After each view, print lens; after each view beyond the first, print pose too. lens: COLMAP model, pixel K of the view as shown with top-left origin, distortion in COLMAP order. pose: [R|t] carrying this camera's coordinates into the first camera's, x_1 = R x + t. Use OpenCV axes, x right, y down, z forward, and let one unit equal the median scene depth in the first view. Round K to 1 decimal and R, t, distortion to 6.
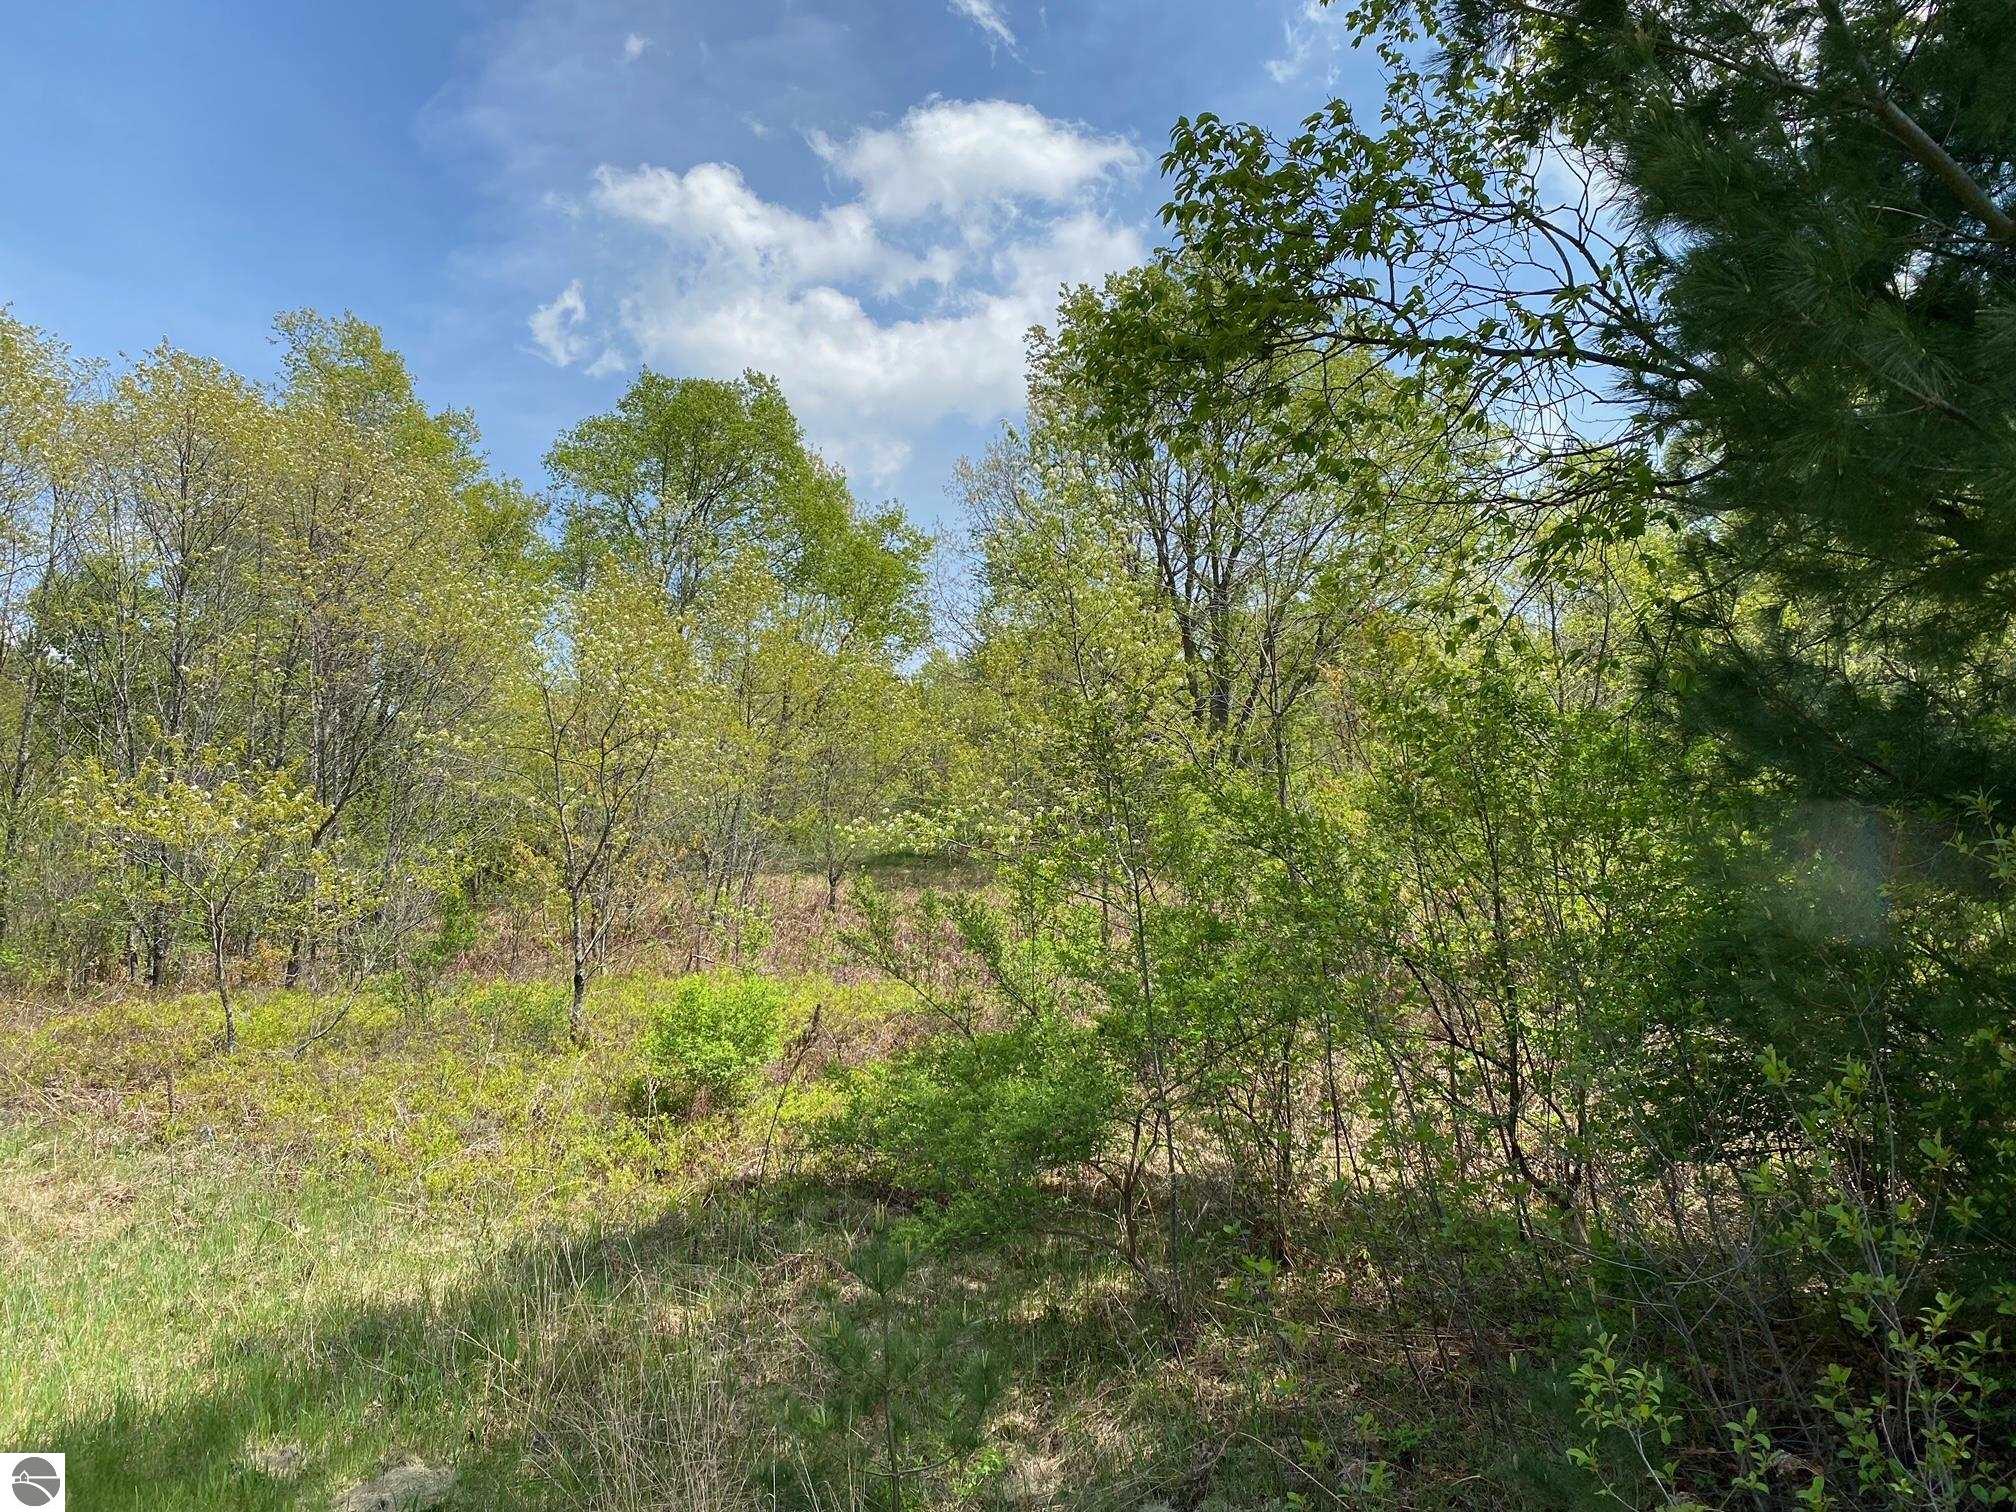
lens RADIAL K [[1520.9, 0, 1003.9], [0, 1520.9, 754.2], [0, 0, 1]] dist [0.083573, -0.111948]
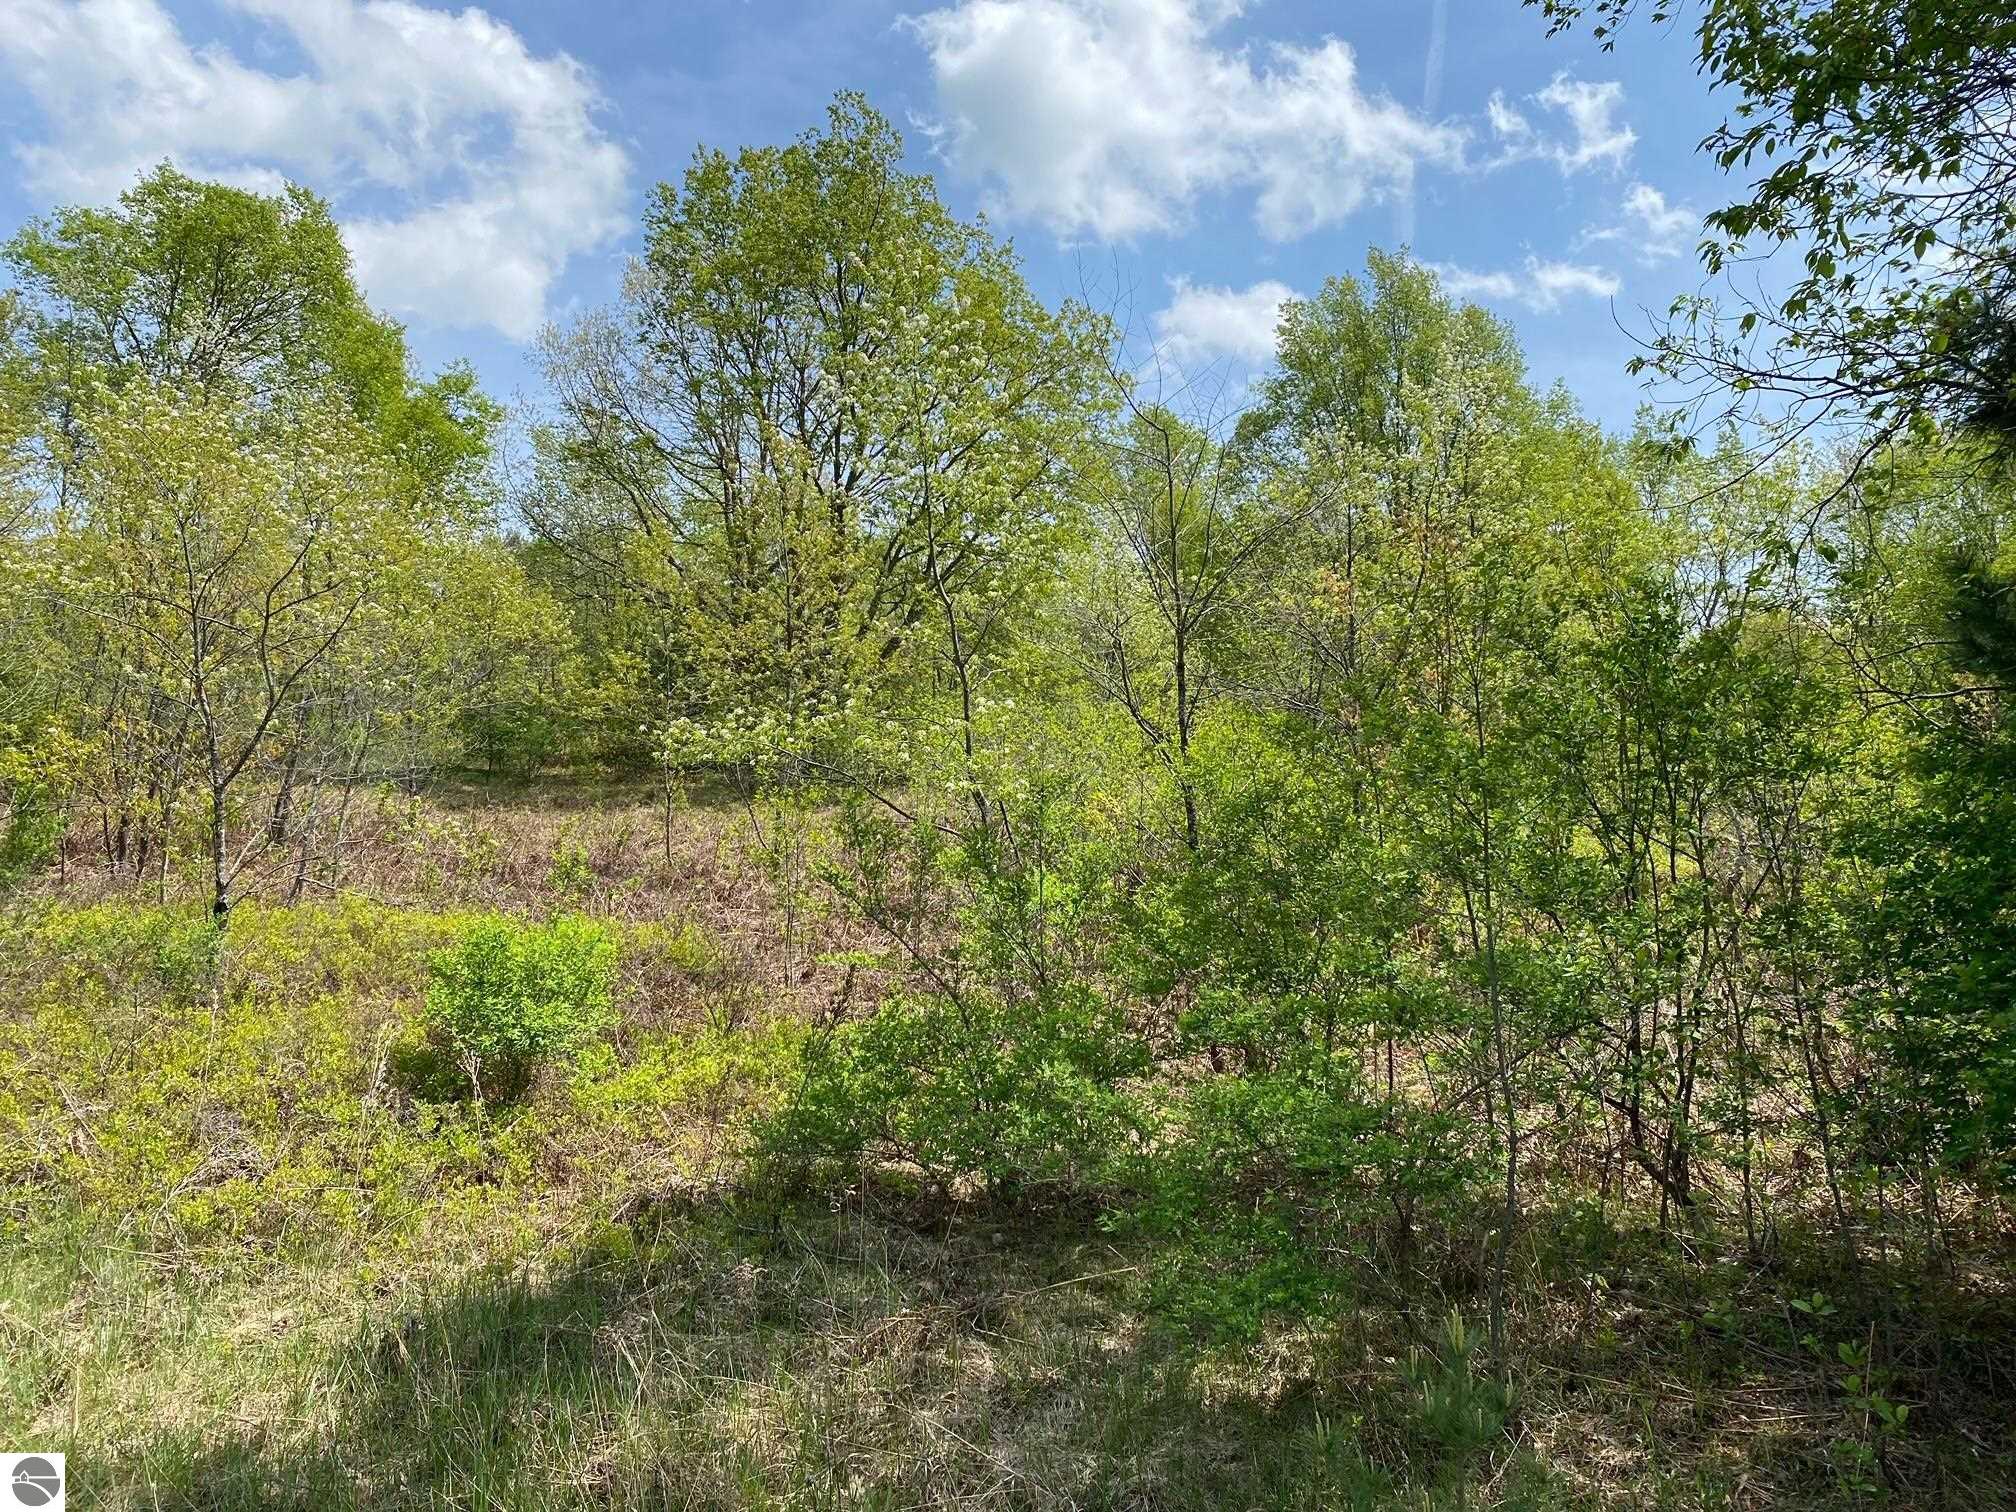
lens RADIAL K [[1532.5, 0, 1010.4], [0, 1532.5, 750.1], [0, 0, 1]] dist [0.043119, -0.055381]
pose [[0.948014, 0.049073, 0.314422, -0.191441], [-0.064402, 0.997179, 0.038546, 0.016747], [-0.311644, -0.056791, 0.948500, 0.186967]]
